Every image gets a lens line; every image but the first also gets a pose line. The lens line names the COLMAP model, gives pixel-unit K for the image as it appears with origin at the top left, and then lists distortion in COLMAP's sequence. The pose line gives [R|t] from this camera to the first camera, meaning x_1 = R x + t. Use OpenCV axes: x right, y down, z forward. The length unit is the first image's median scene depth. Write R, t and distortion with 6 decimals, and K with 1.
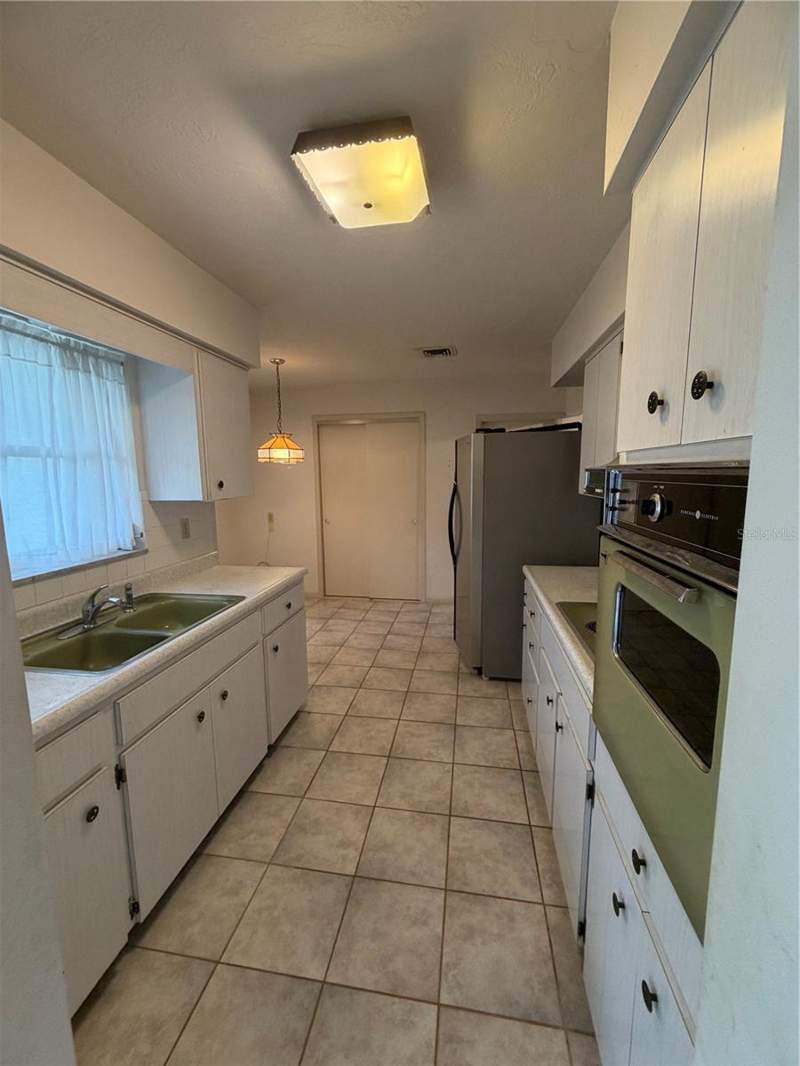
lens RADIAL K [[425.0, 0, 396.9], [0, 425.0, 533.3], [0, 0, 1]] dist [-0.000159, 0.000990]
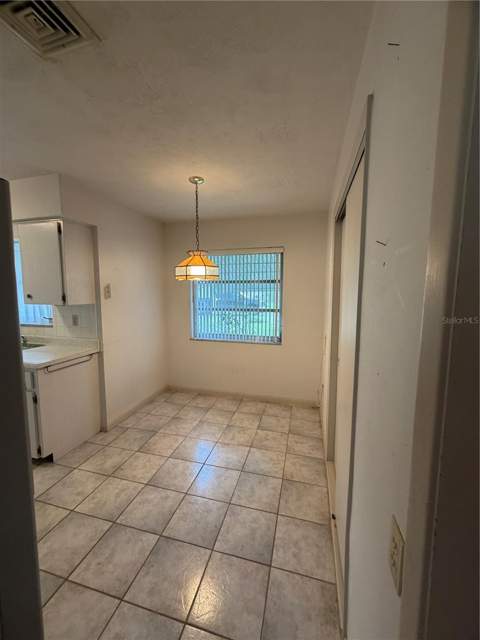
lens RADIAL K [[255.2, 0, 241.6], [0, 255.2, 320.5], [0, 0, 1]] dist [-0.000159, 0.000990]
pose [[-0.082670, 0.125228, -0.988678, 0.339812], [-0.145675, 0.979899, 0.136297, -0.172210], [0.985872, 0.155294, -0.062766, 1.176060]]
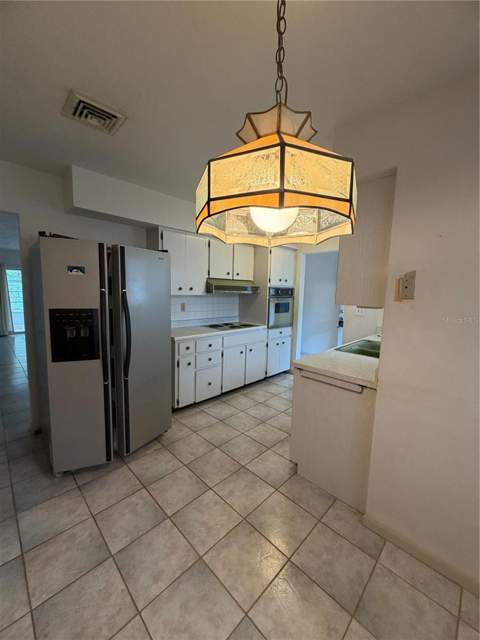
lens RADIAL K [[255.2, 0, 240.5], [0, 255.2, 319.6], [0, 0, 1]] dist [-0.000159, 0.000990]
pose [[-0.819172, -0.075150, 0.568604, -0.364297], [0.065757, 0.972536, 0.223270, -0.151810], [-0.569767, 0.220286, -0.791732, 1.184419]]
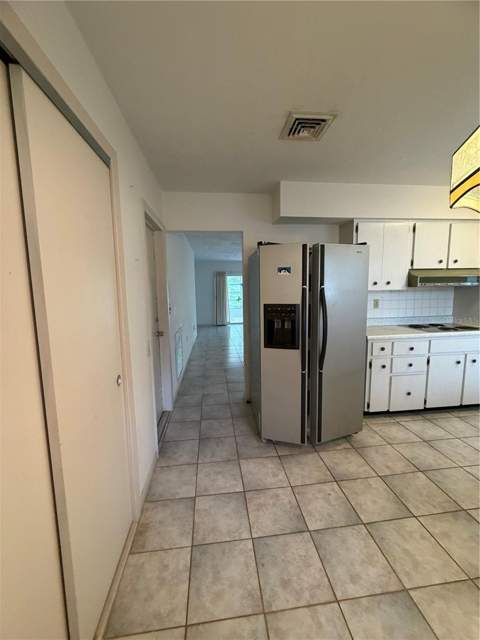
lens RADIAL K [[255.2, 0, 240.6], [0, 255.2, 319.9], [0, 0, 1]] dist [-0.000159, 0.000990]
pose [[-0.282974, -0.104948, 0.953369, -0.344839], [0.159223, 0.975063, 0.154596, -0.151886], [-0.945819, 0.195545, -0.259208, 1.214547]]
